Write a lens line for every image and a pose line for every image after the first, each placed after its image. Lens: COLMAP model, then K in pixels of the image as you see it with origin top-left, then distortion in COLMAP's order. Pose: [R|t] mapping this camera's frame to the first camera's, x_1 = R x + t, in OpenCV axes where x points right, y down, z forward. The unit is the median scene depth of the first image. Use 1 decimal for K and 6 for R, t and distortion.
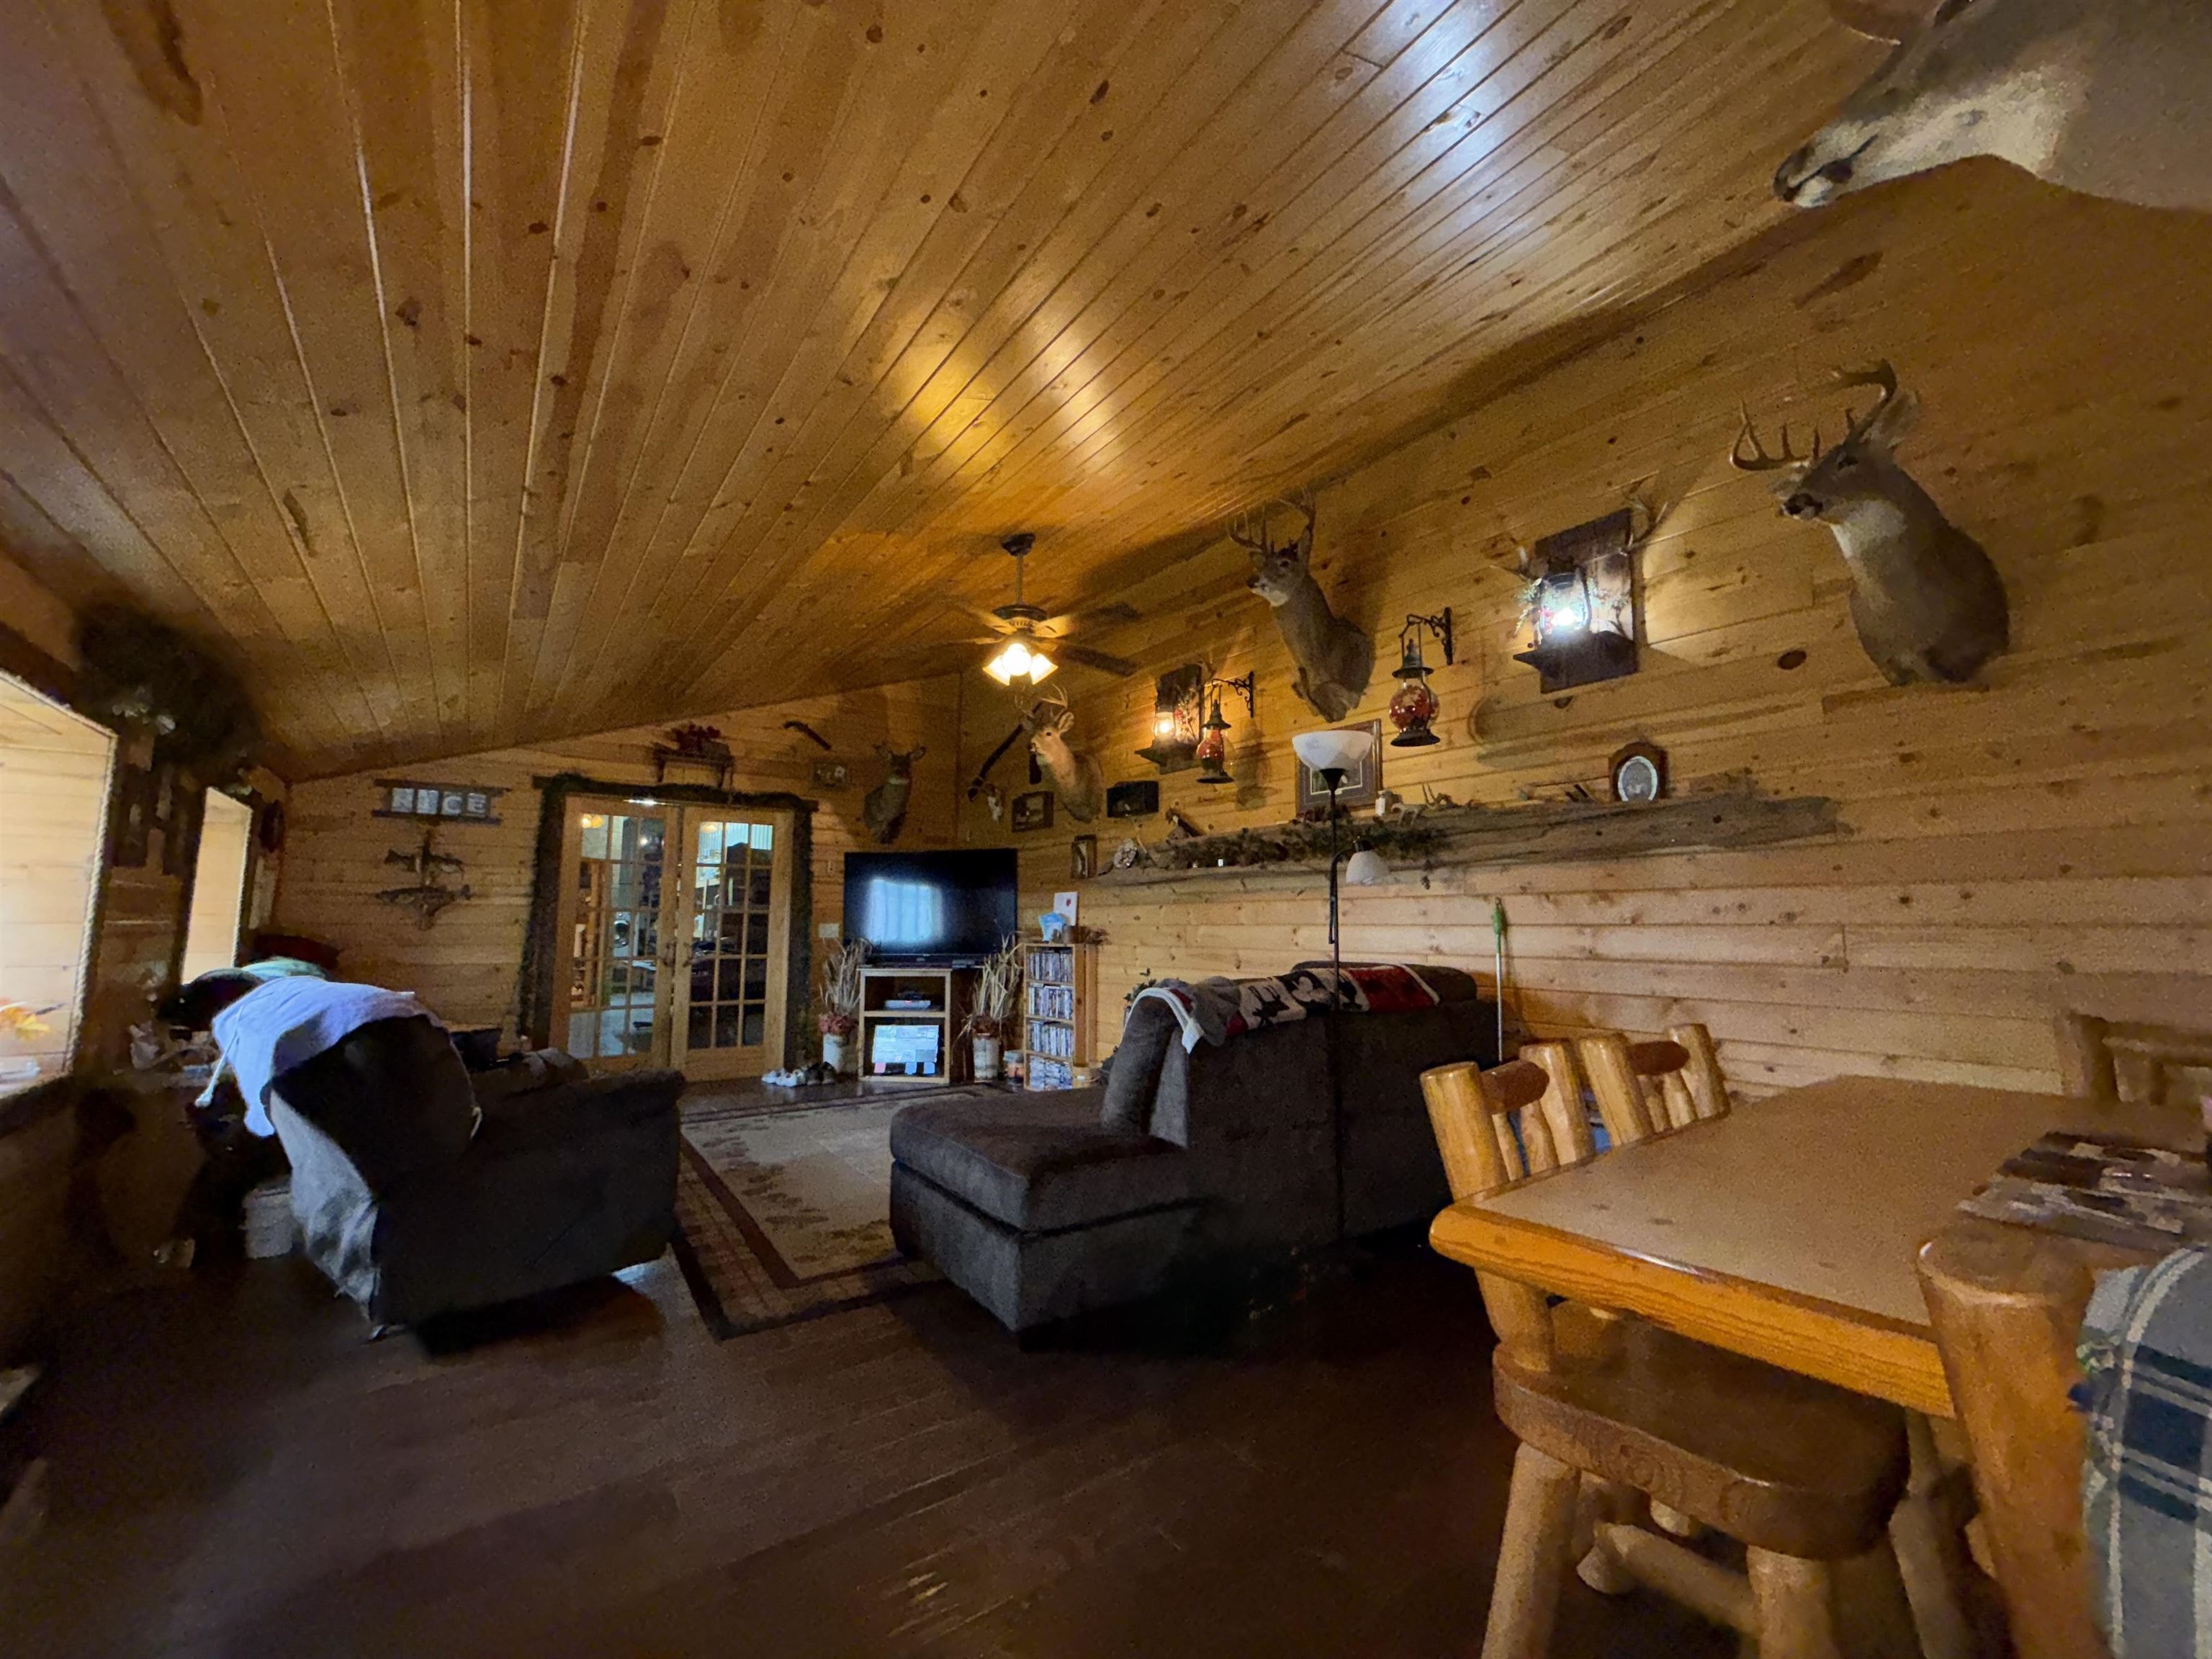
lens RADIAL K [[885.2, 0, 1108.8], [0, 885.2, 823.8], [0, 0, 1]] dist [-0.000397, -0.000019]
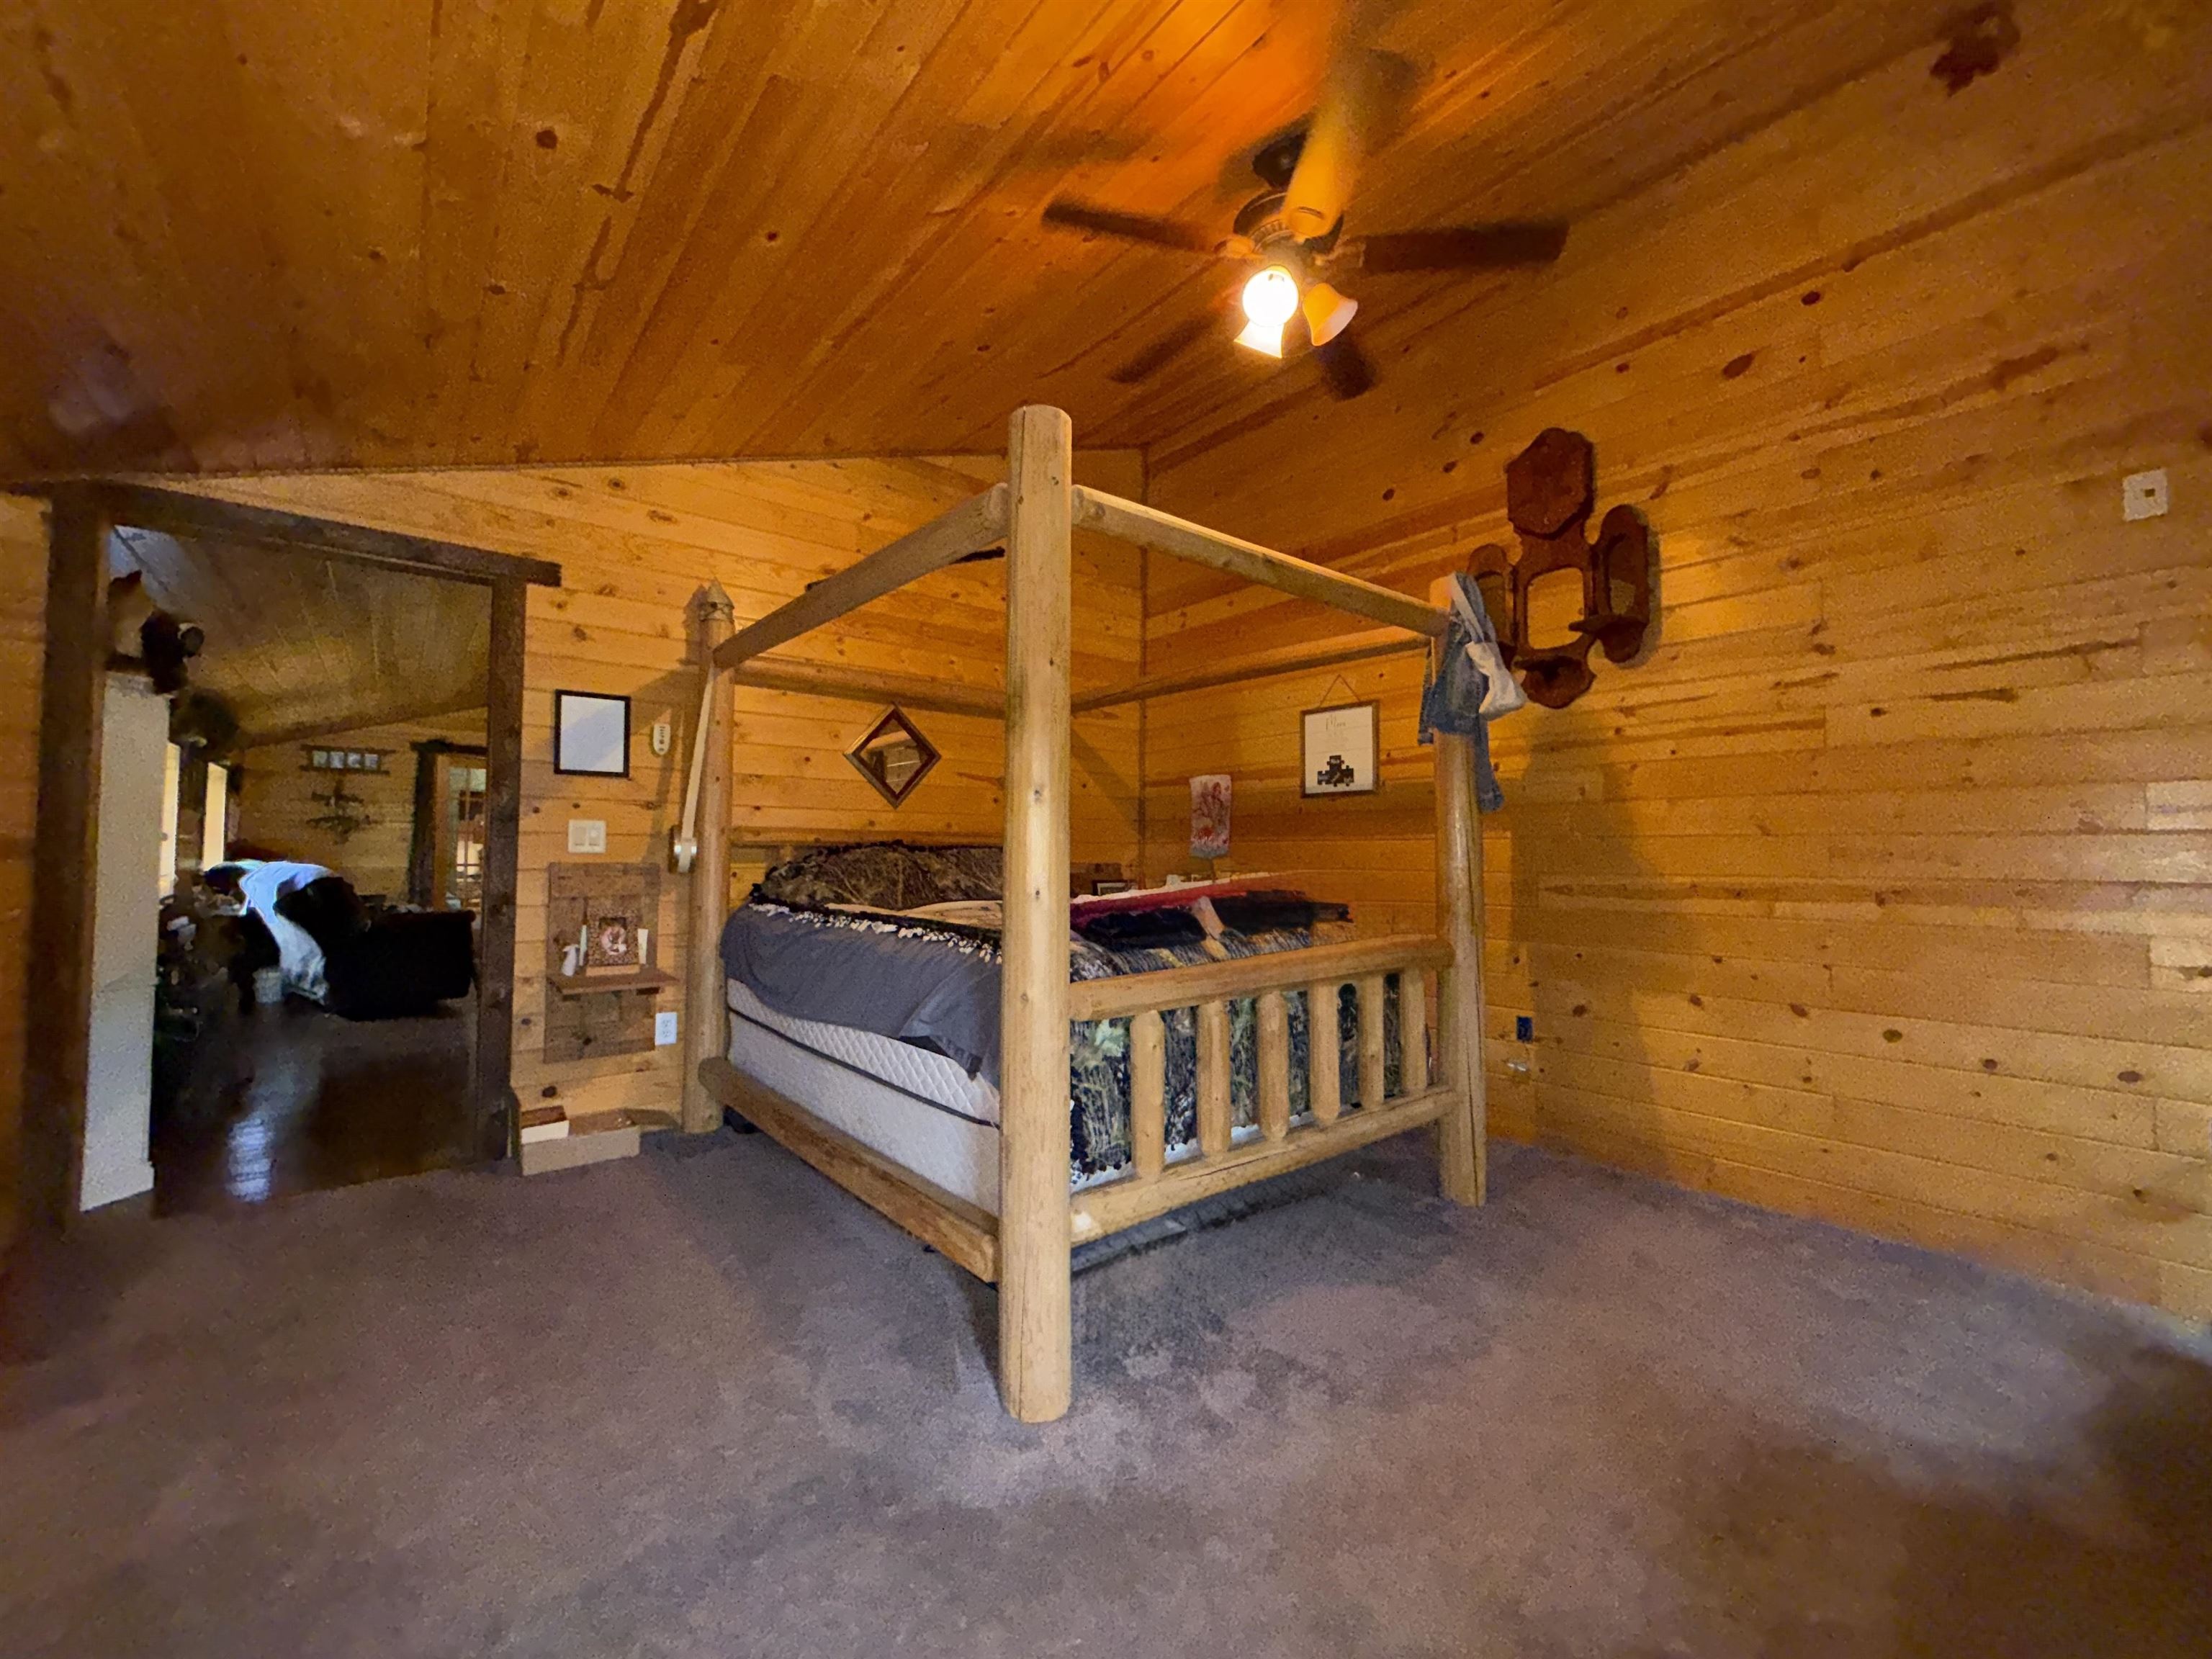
lens RADIAL K [[885.2, 0, 1099.5], [0, 885.2, 828.9], [0, 0, 1]] dist [-0.000397, -0.000019]
pose [[0.998625, 0.009576, 0.051549, 0.521258], [-0.014120, 0.995973, 0.088532, -0.068879], [-0.050493, -0.089138, 0.994739, -0.666084]]
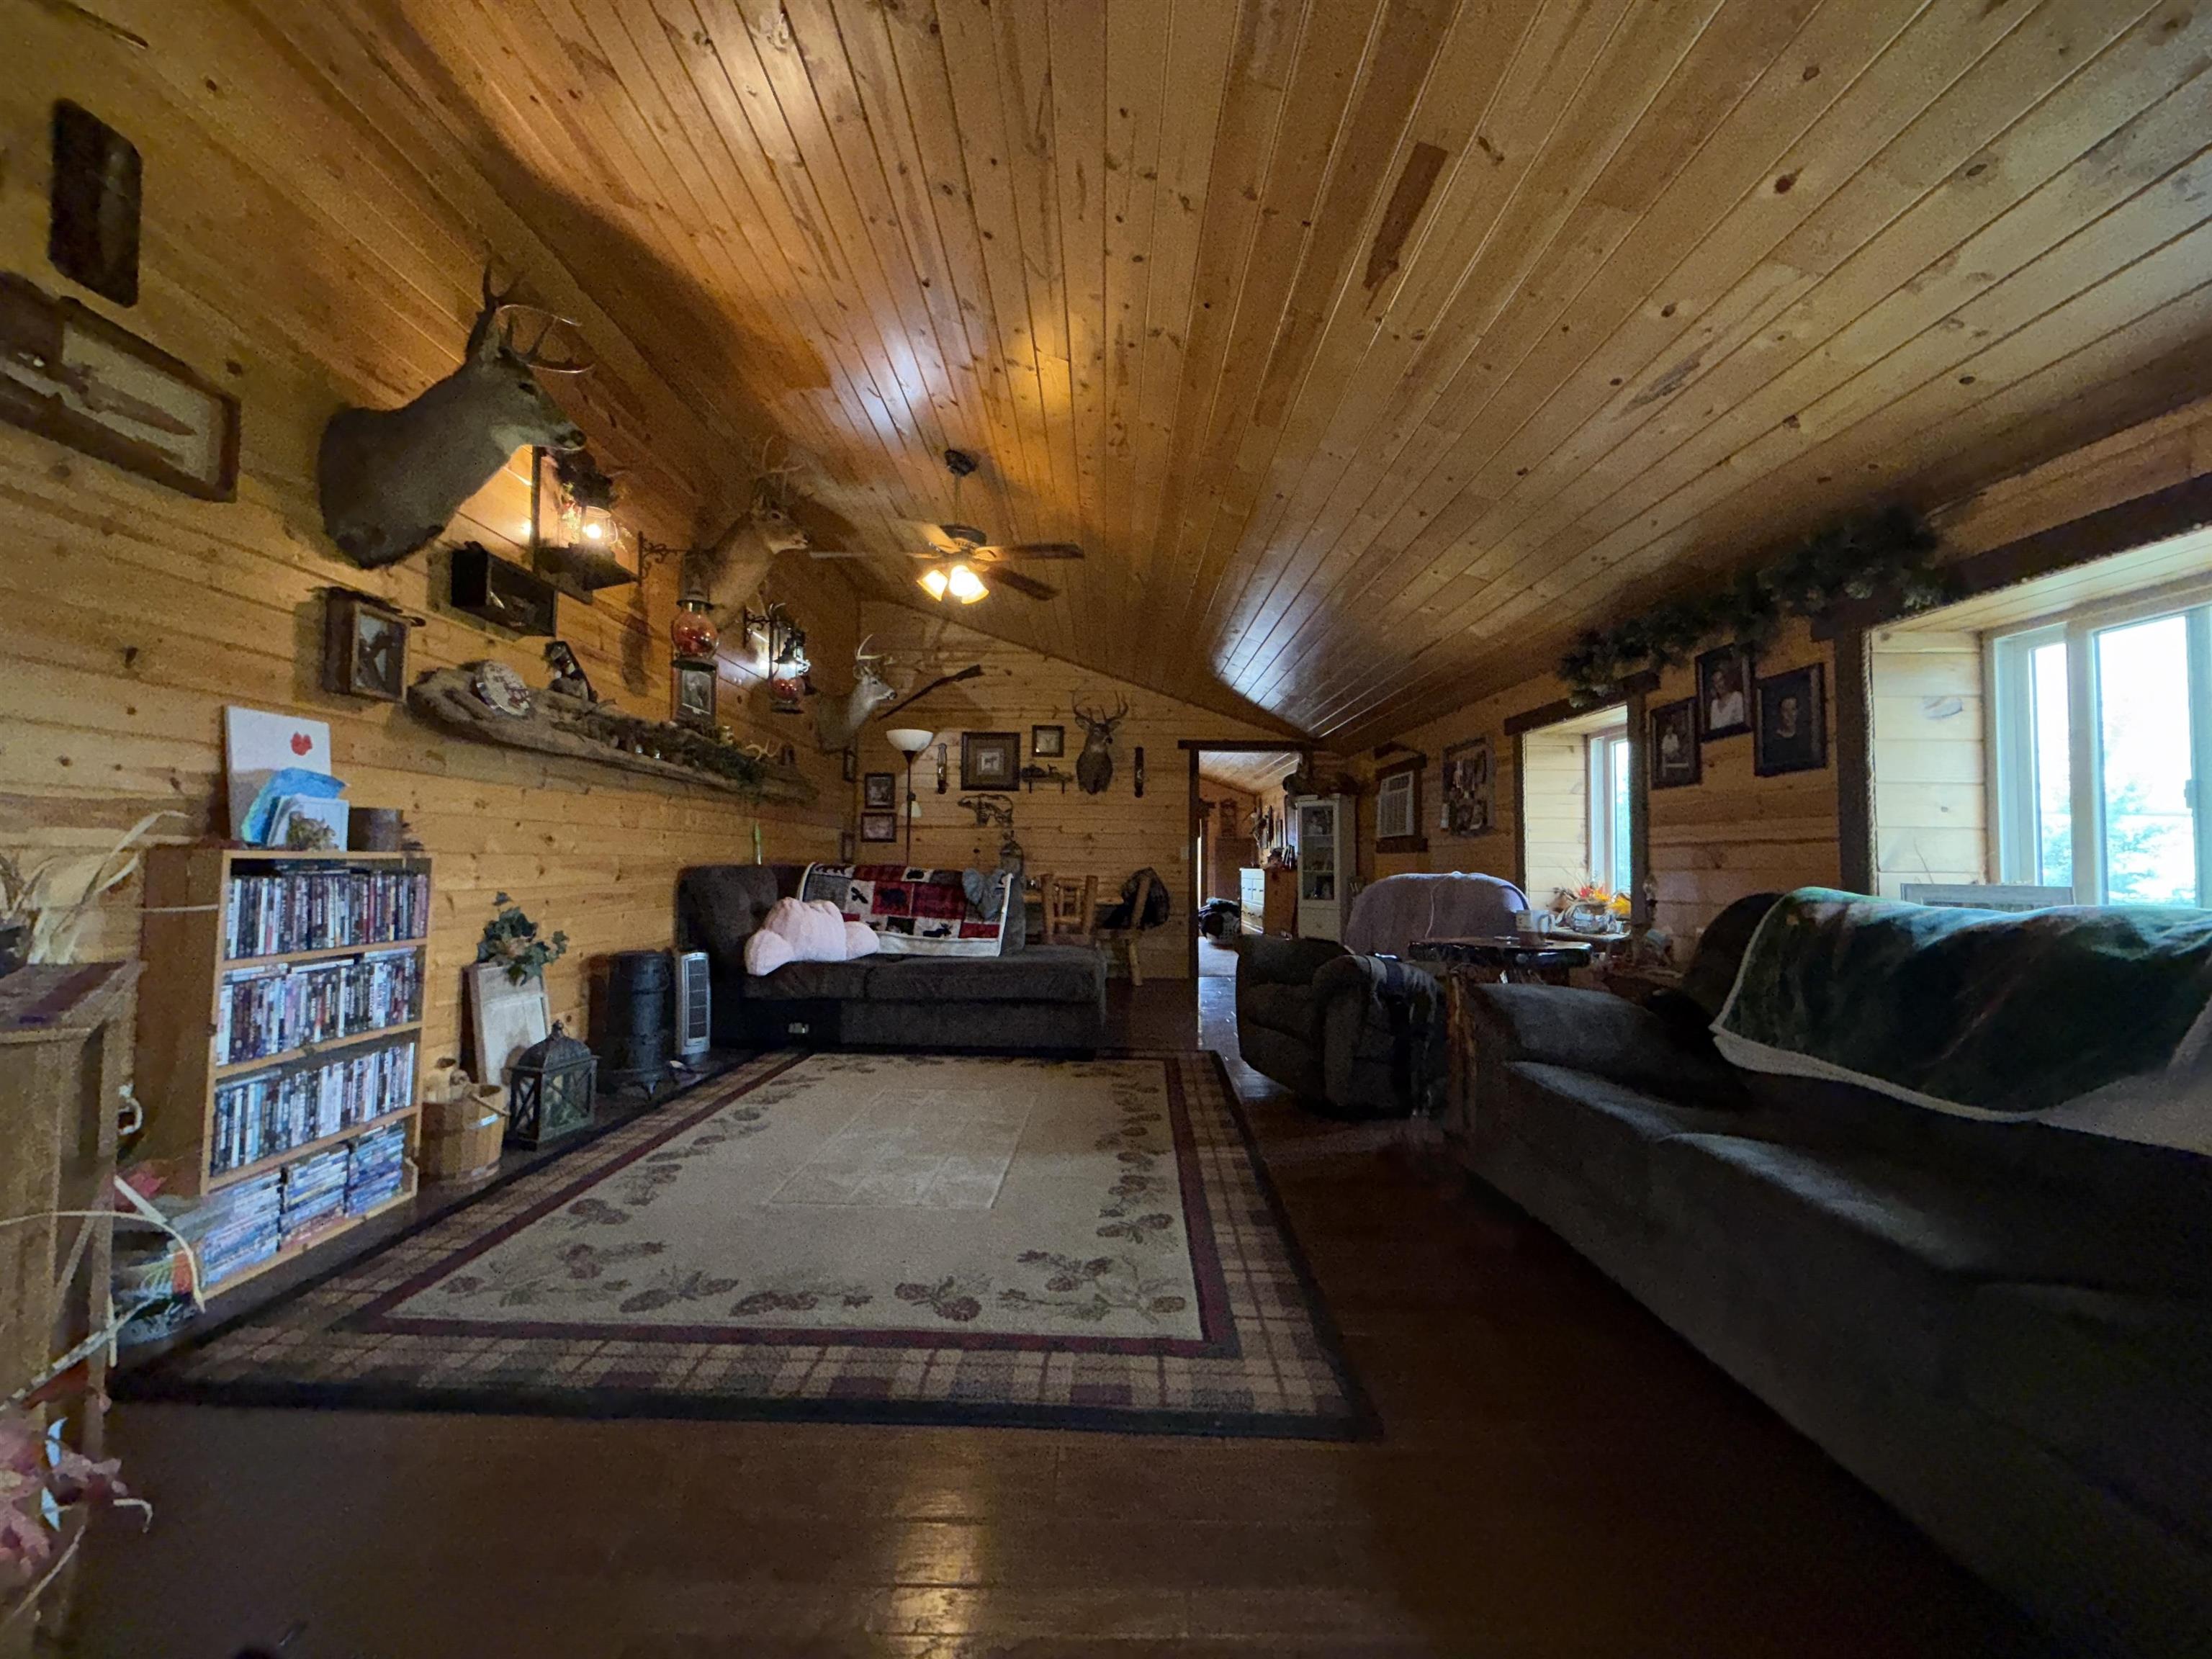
lens RADIAL K [[885.2, 0, 1100.9], [0, 885.2, 820.3], [0, 0, 1]] dist [-0.000397, -0.000019]
pose [[-0.805258, 0.010966, 0.592823, -0.546646], [-0.081924, 0.988181, -0.129560, 0.141988], [-0.587237, -0.152896, -0.794843, 1.090299]]
